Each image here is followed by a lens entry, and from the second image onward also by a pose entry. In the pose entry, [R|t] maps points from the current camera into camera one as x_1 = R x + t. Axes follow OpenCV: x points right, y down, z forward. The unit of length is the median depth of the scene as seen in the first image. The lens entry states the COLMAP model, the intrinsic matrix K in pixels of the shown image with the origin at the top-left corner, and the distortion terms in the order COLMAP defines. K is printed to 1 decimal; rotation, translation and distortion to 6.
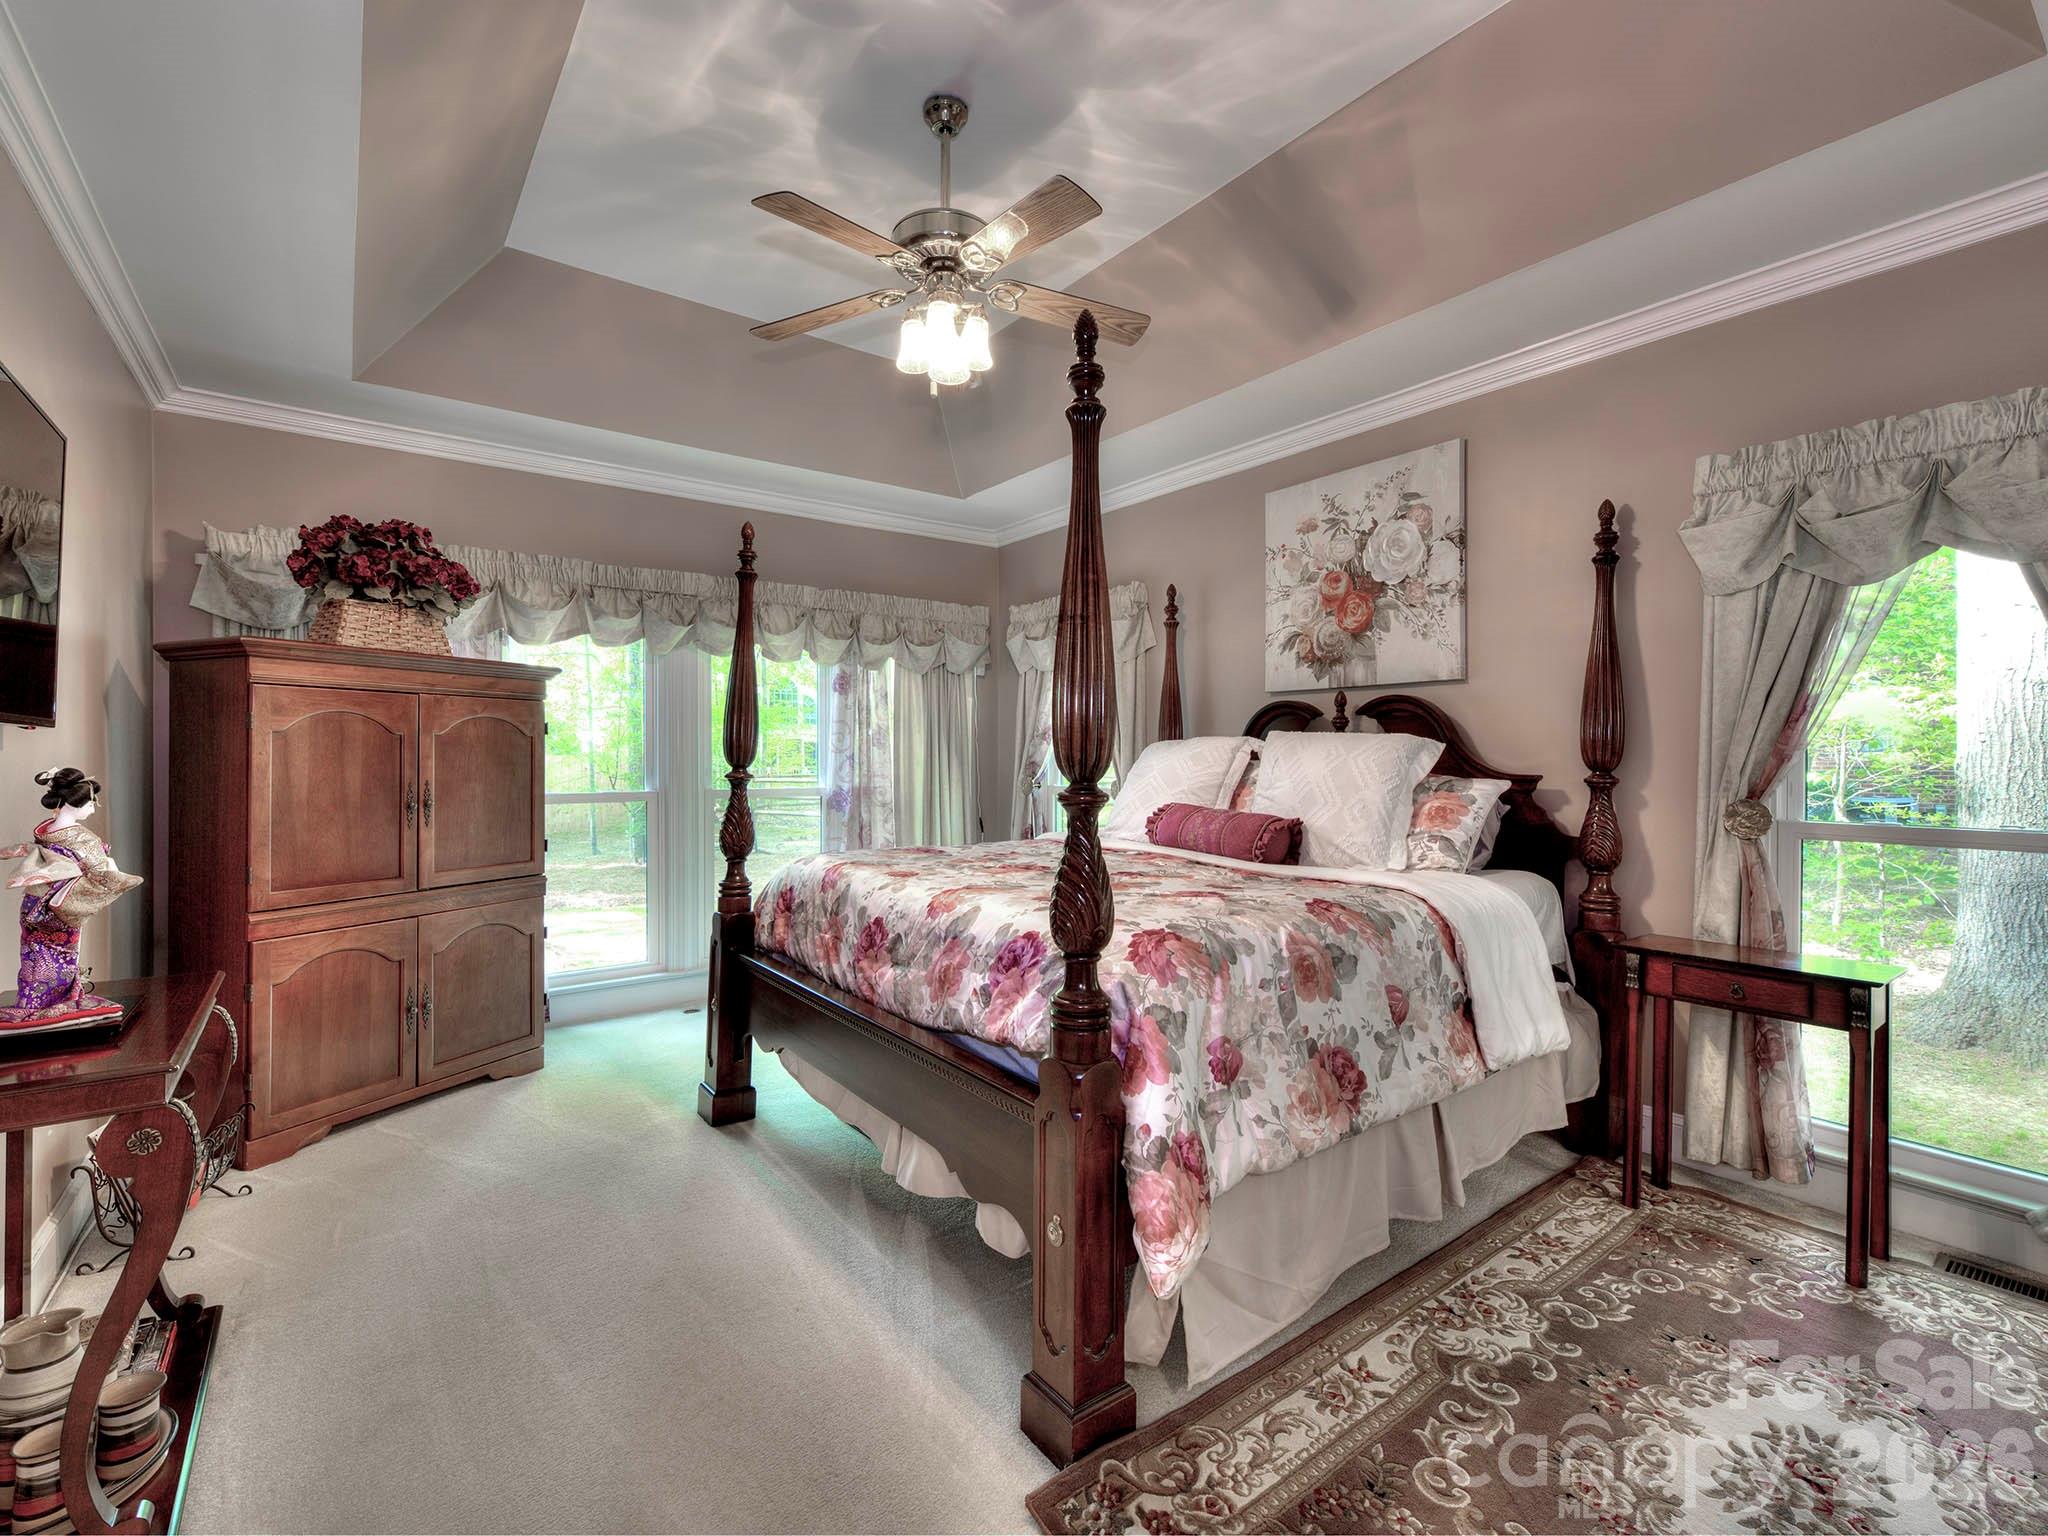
lens RADIAL K [[907.8, 0, 1020.3], [0, 907.8, 757.8], [0, 0, 1]] dist [0.003928, -0.004414]
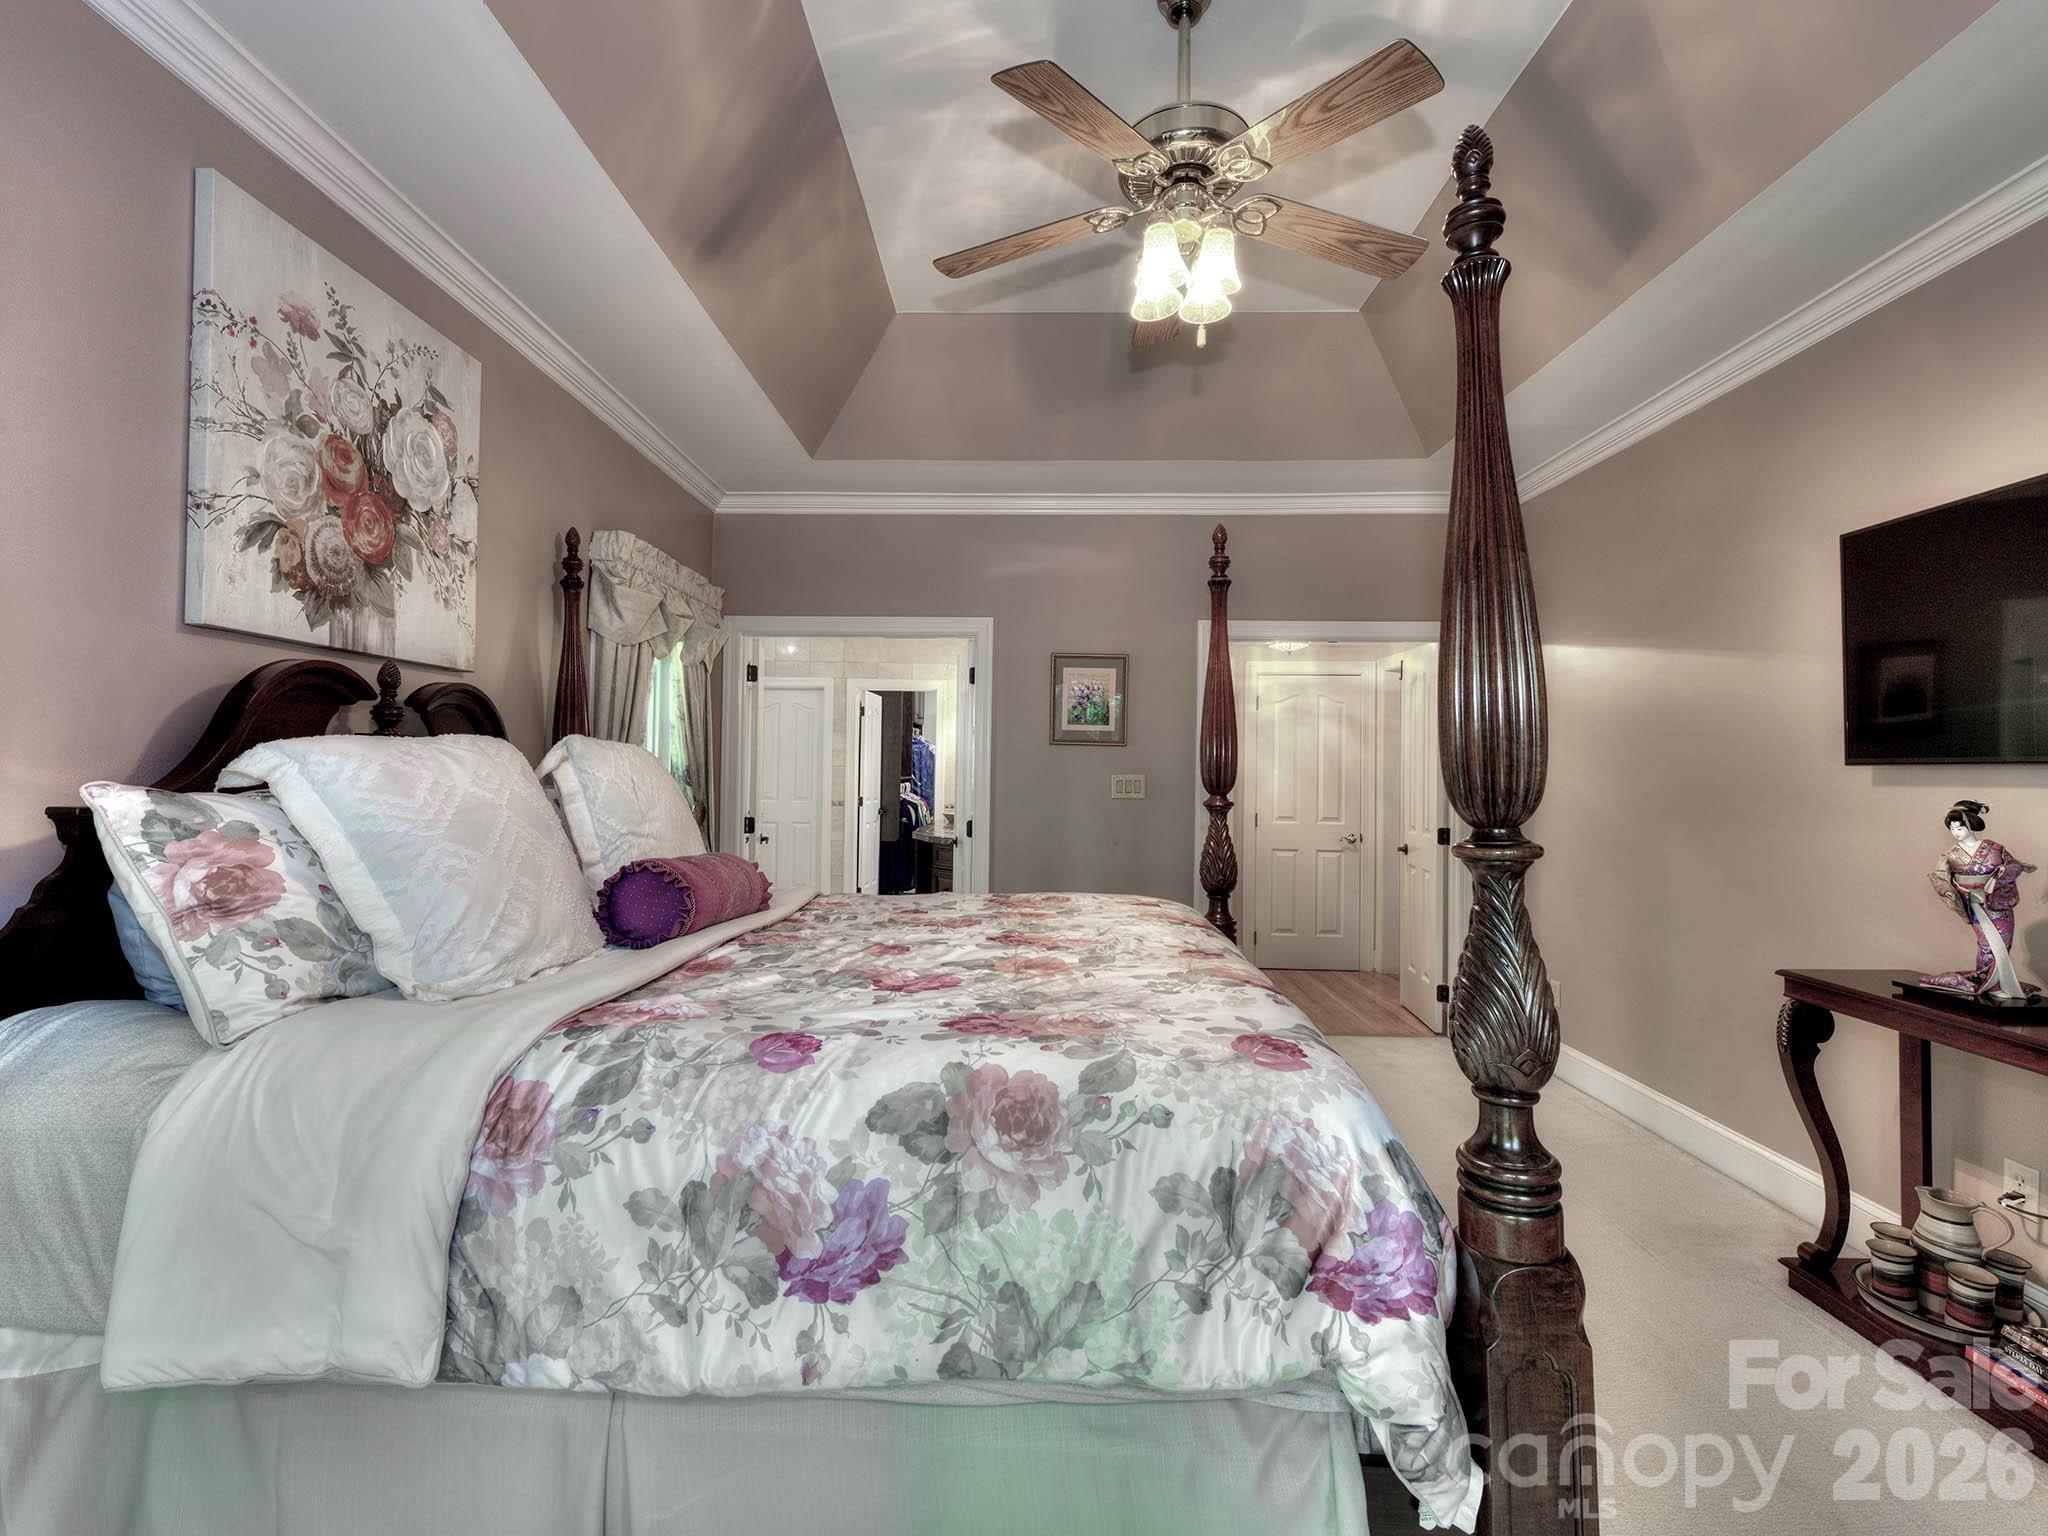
lens RADIAL K [[907.8, 0, 1020.3], [0, 907.8, 757.8], [0, 0, 1]] dist [0.003928, -0.004414]
pose [[-0.775958, -0.000880, 0.630784, -0.335620], [-0.013939, 0.999779, -0.015752, -0.007290], [-0.630630, -0.021016, -0.775799, 1.196174]]
